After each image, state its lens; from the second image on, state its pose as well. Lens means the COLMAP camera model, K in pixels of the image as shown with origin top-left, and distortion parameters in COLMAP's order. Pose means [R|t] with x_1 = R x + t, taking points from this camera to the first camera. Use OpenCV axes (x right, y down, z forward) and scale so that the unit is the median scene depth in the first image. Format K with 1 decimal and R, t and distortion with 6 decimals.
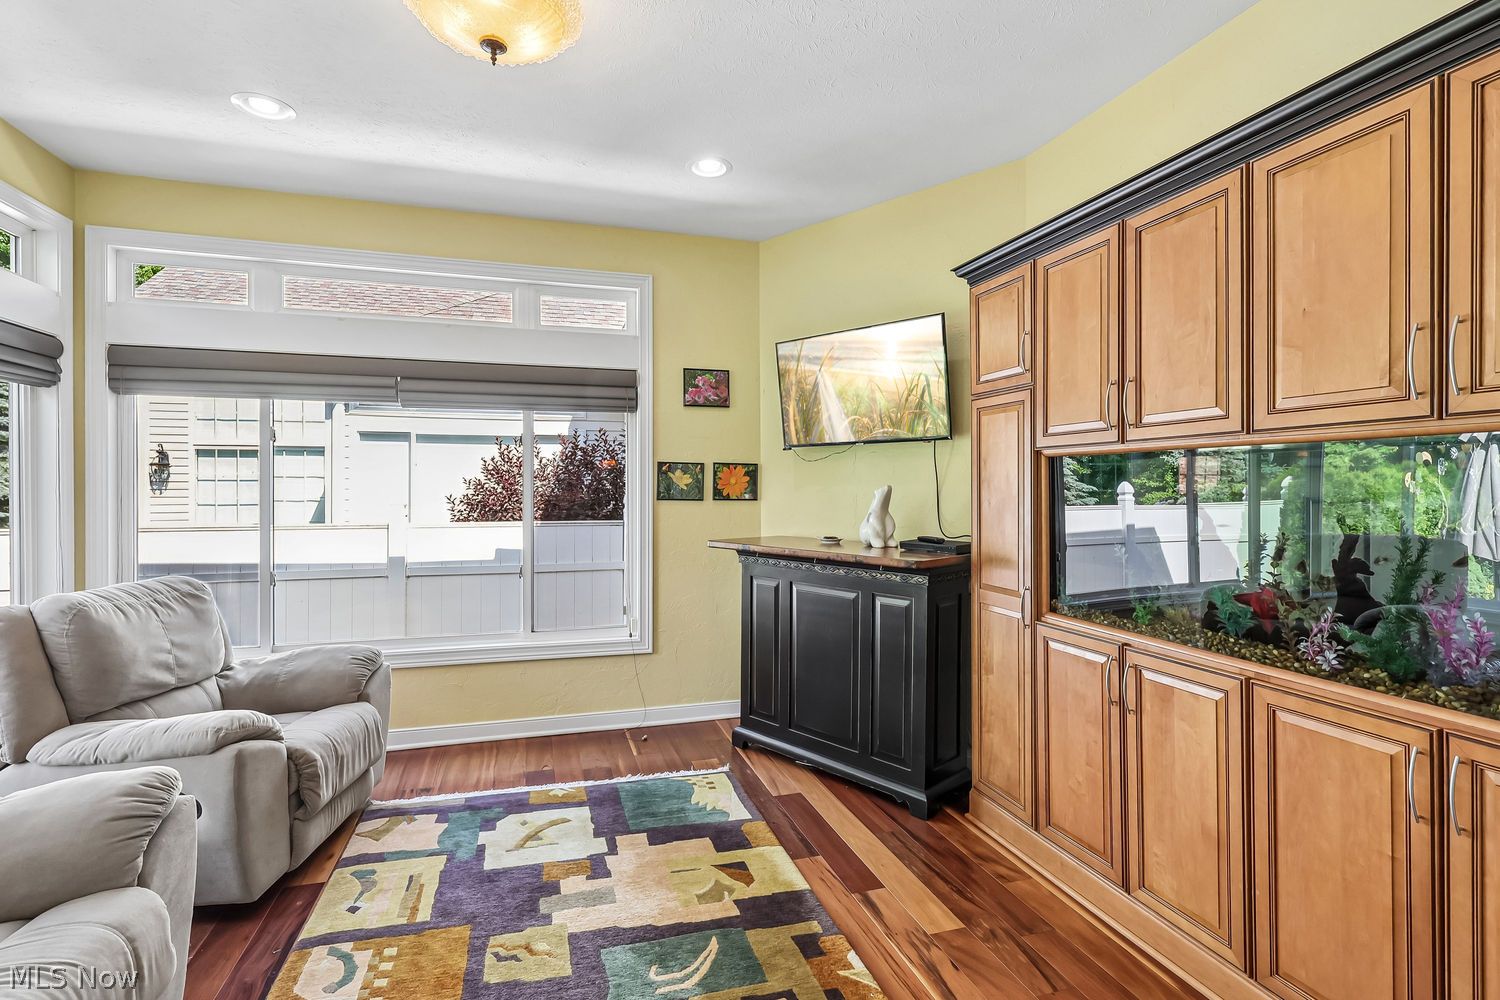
lens RADIAL K [[723.8, 0, 750.6], [0, 723.8, 489.8], [0, 0, 1]] dist [-0.002333, 0.001282]
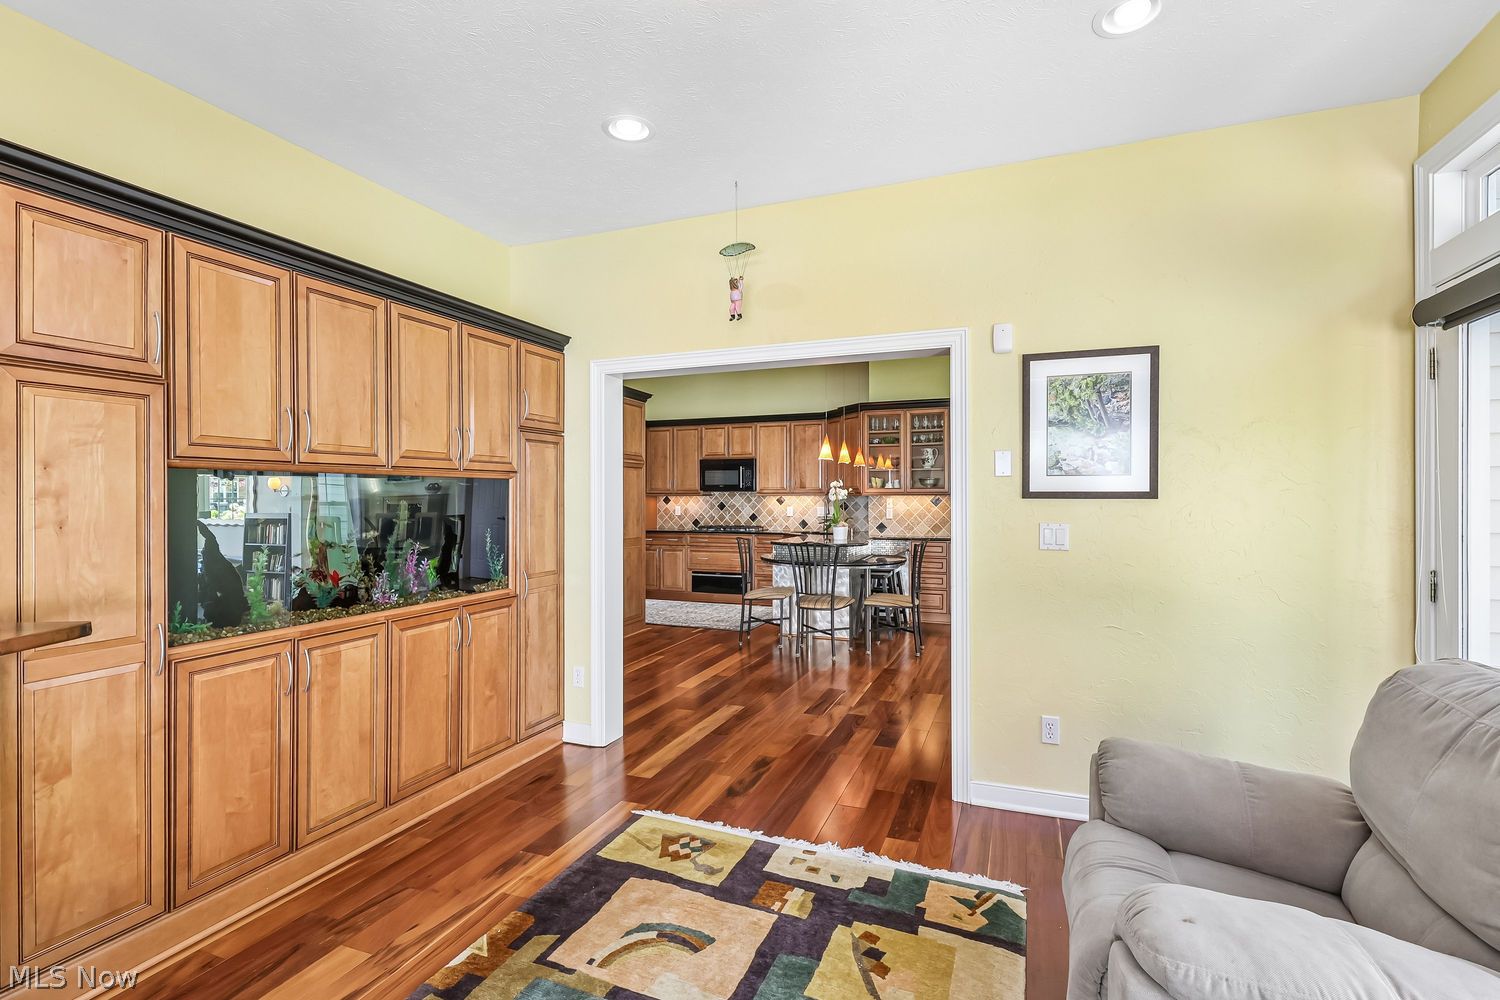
lens RADIAL K [[723.8, 0, 741.7], [0, 723.8, 492.9], [0, 0, 1]] dist [-0.002333, 0.001282]
pose [[-0.779833, 0.005233, 0.625966, -0.575343], [0.005132, 0.999985, -0.001967, -0.008762], [-0.625967, 0.001678, -0.779848, 1.088147]]
